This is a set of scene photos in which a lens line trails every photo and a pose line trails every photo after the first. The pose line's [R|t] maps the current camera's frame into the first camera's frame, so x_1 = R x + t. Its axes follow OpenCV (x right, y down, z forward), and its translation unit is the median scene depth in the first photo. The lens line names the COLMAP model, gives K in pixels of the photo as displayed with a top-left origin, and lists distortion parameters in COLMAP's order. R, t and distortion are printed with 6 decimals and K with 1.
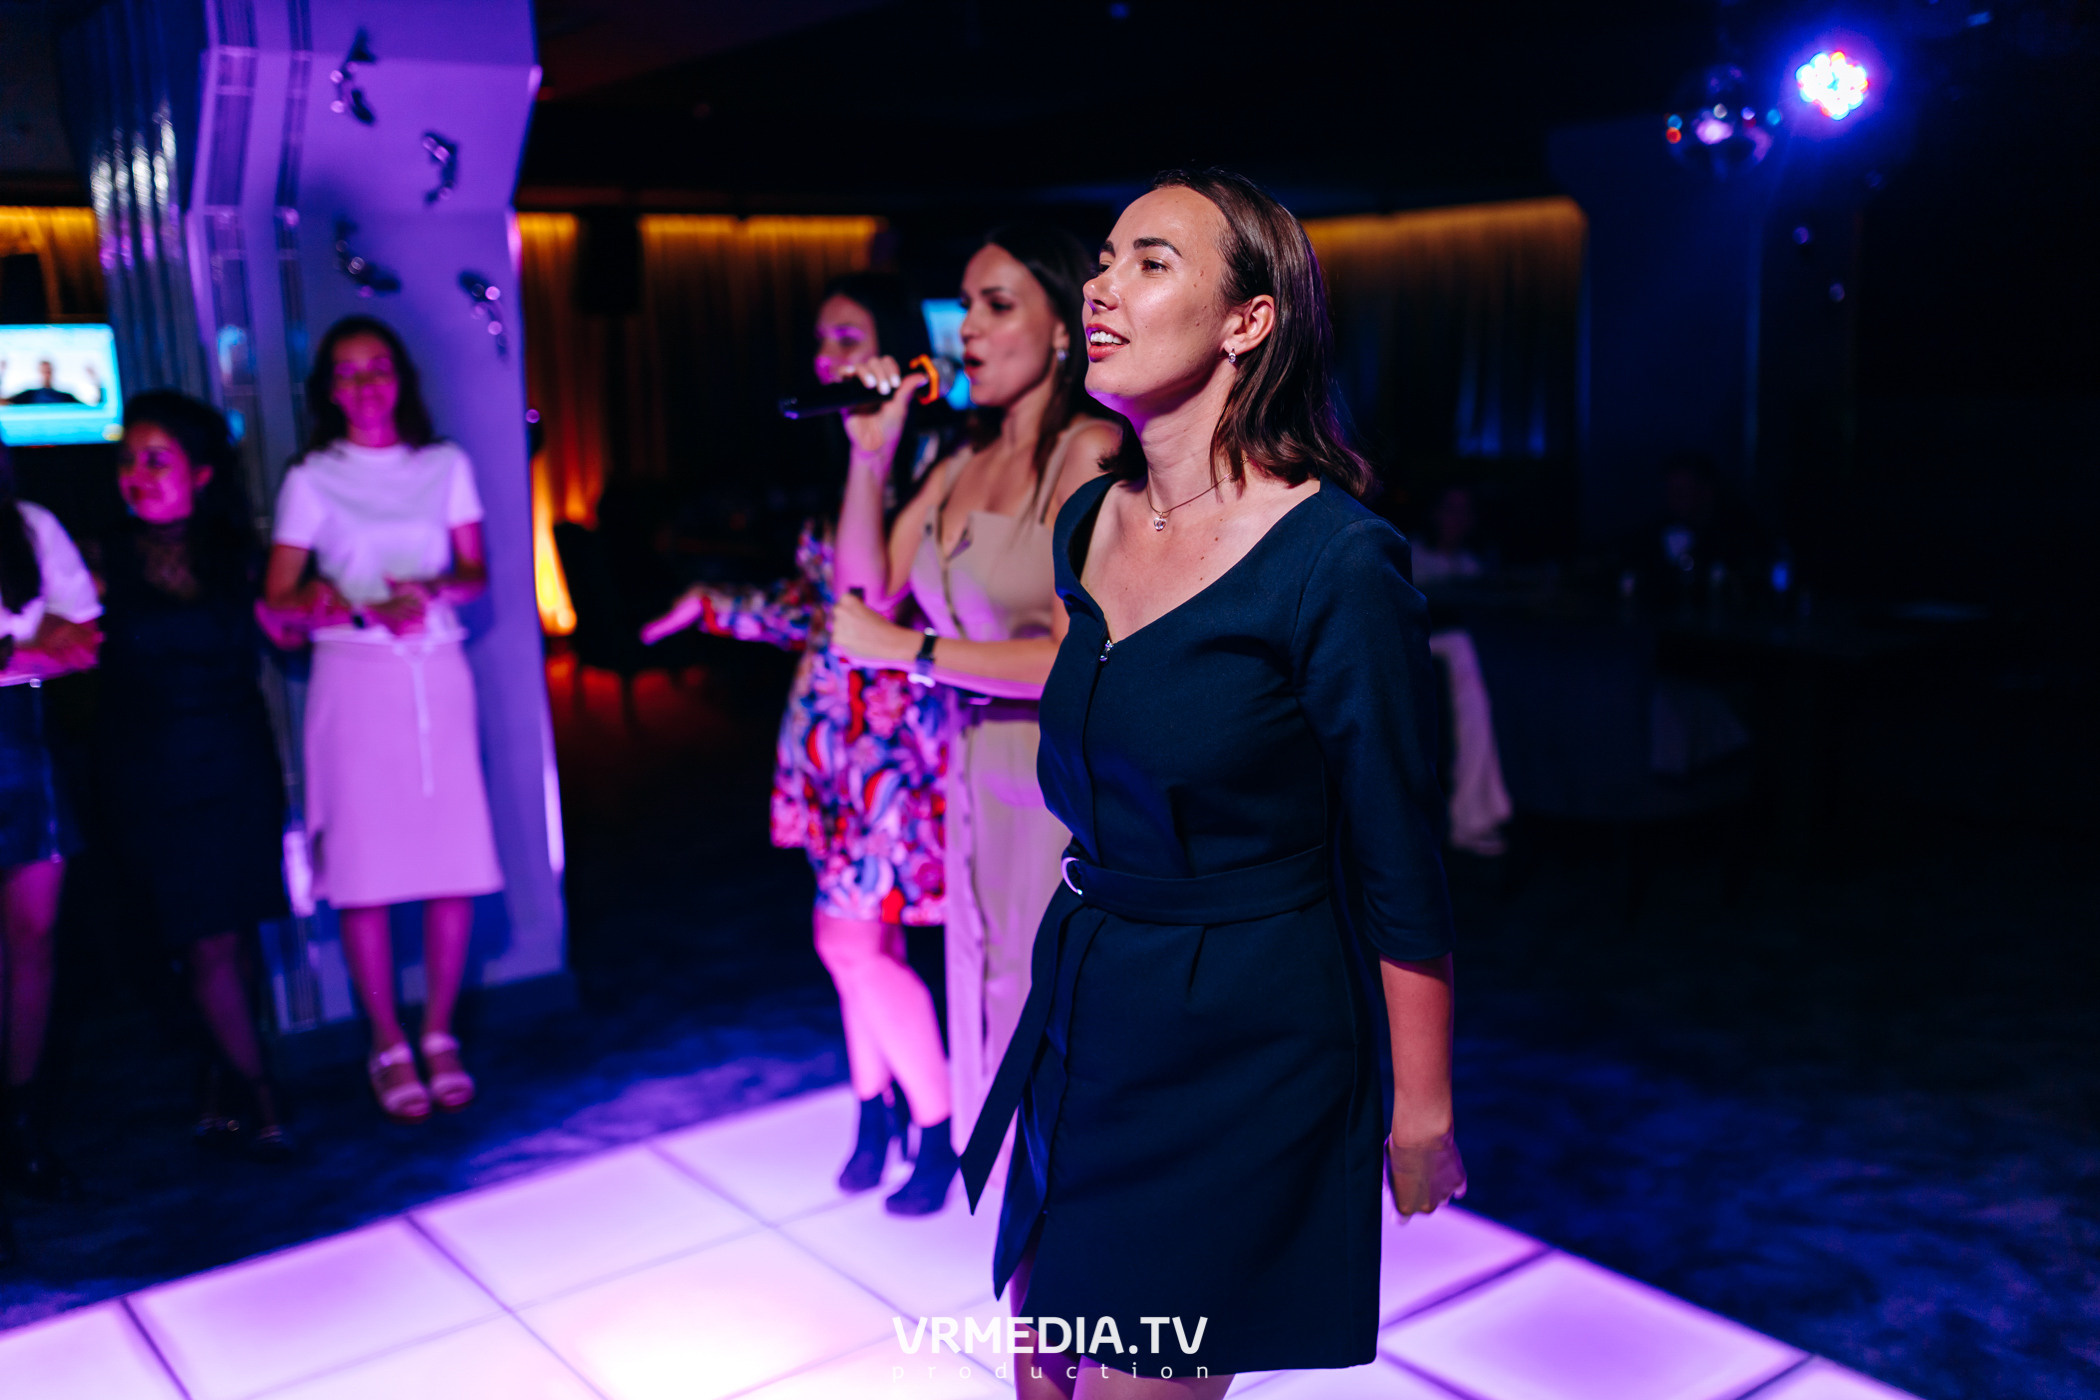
lens RADIAL K [[1987.2, 0, 1050.0], [0, 1987.2, 700.0], [0, 0, 1]] dist [-0.002131, -0.033646]
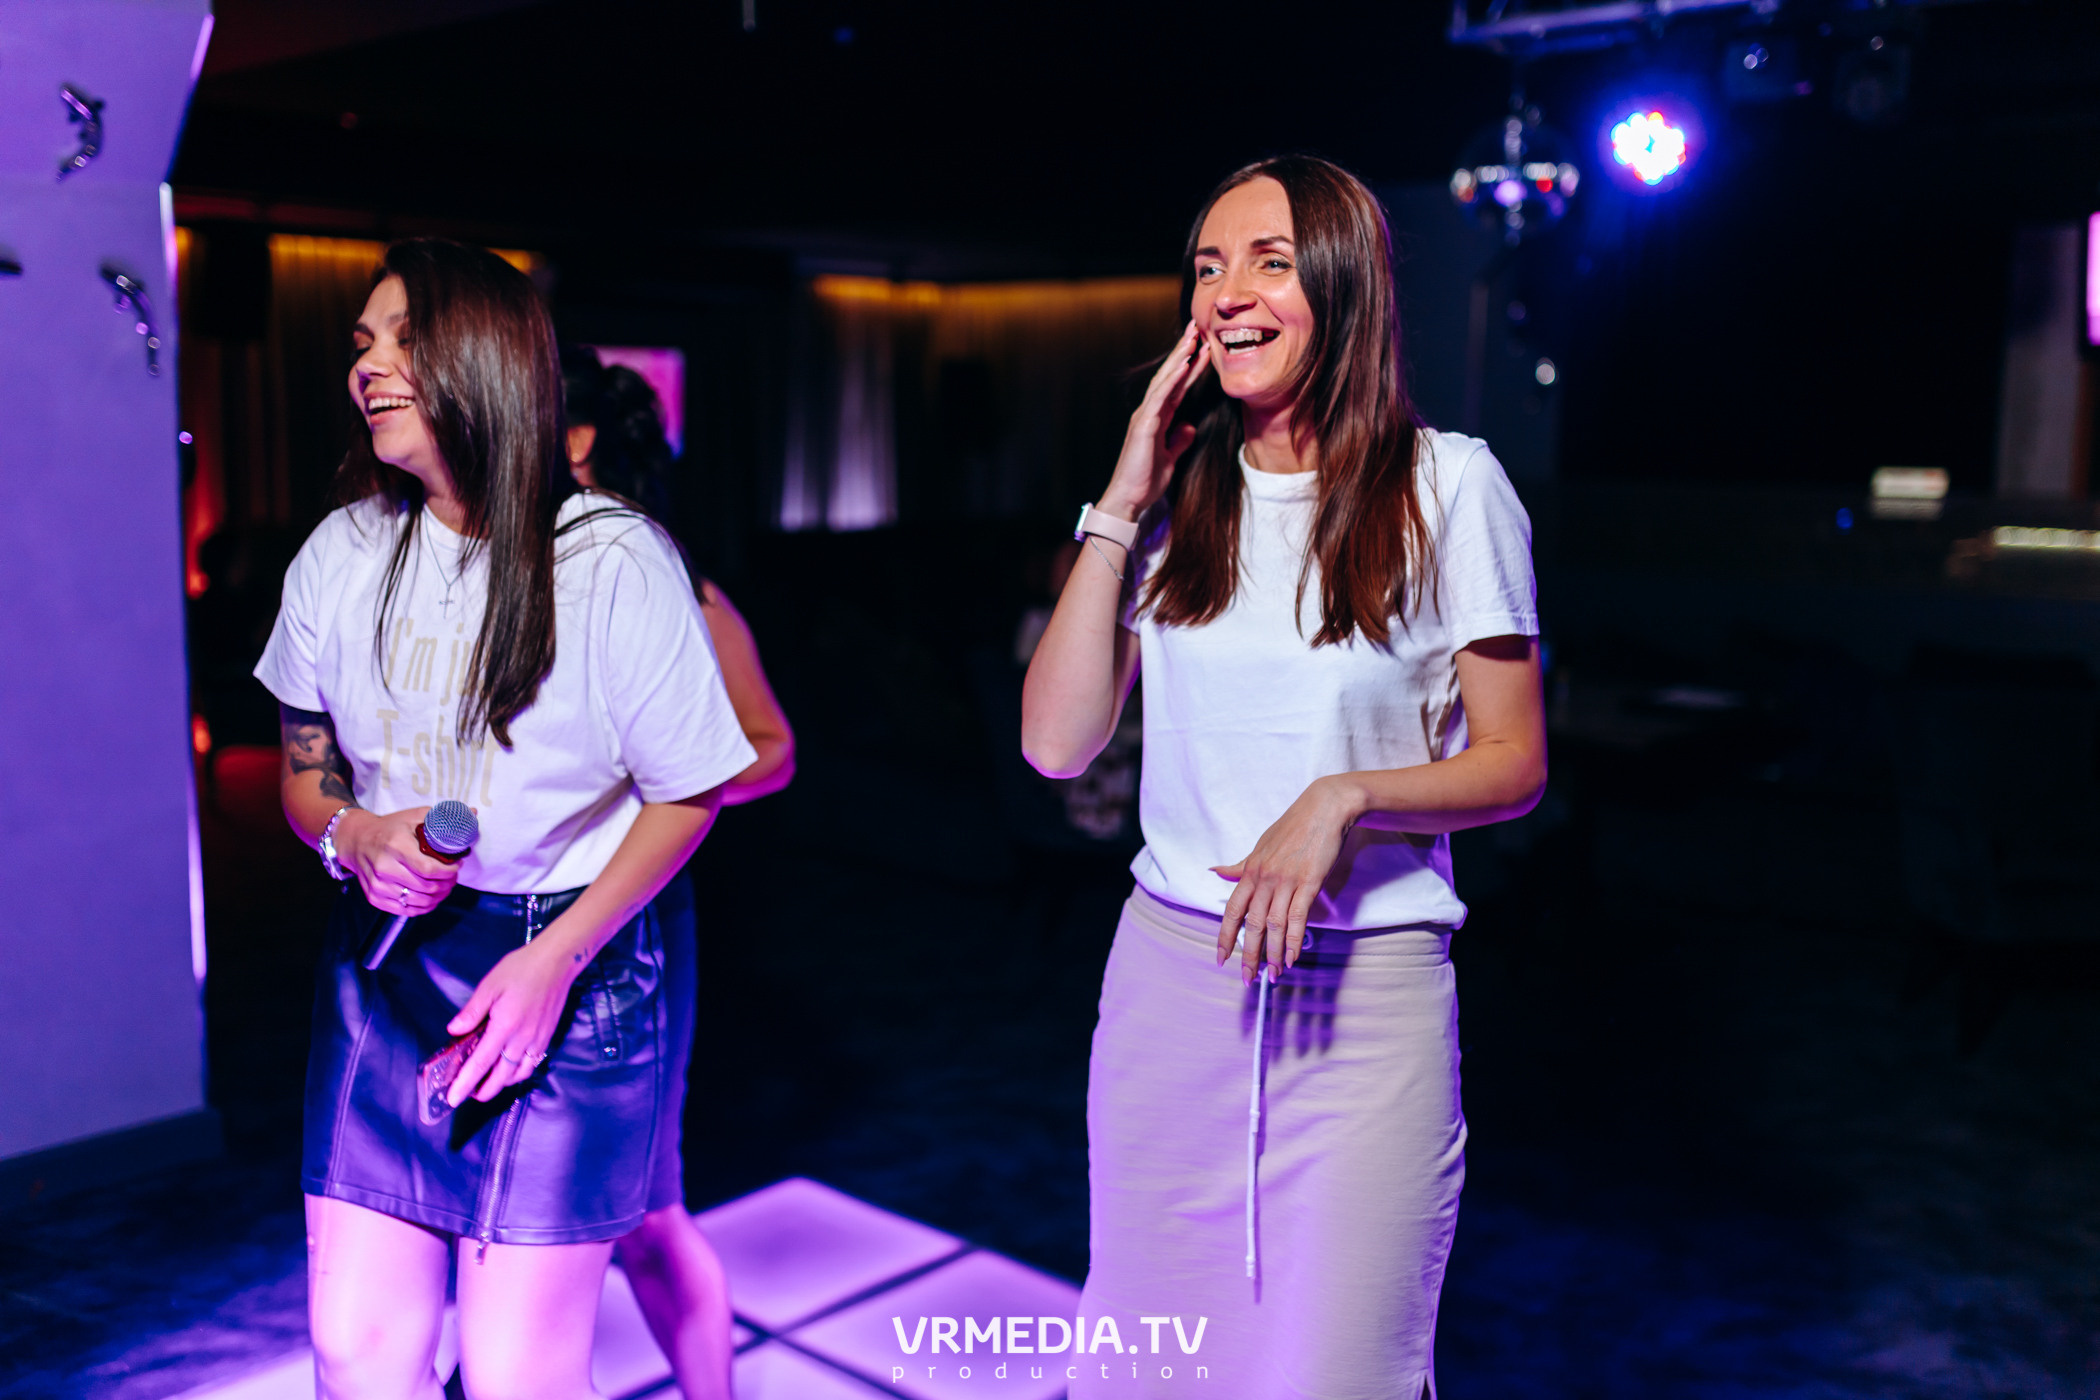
lens RADIAL K [[1987.2, 0, 1050.0], [0, 1987.2, 700.0], [0, 0, 1]] dist [-0.002131, -0.033646]
pose [[0.980473, 0.014089, 0.196148, -0.070647], [-0.007061, 0.999309, -0.036486, -0.007520], [-0.196527, 0.034389, 0.979895, 0.130839]]
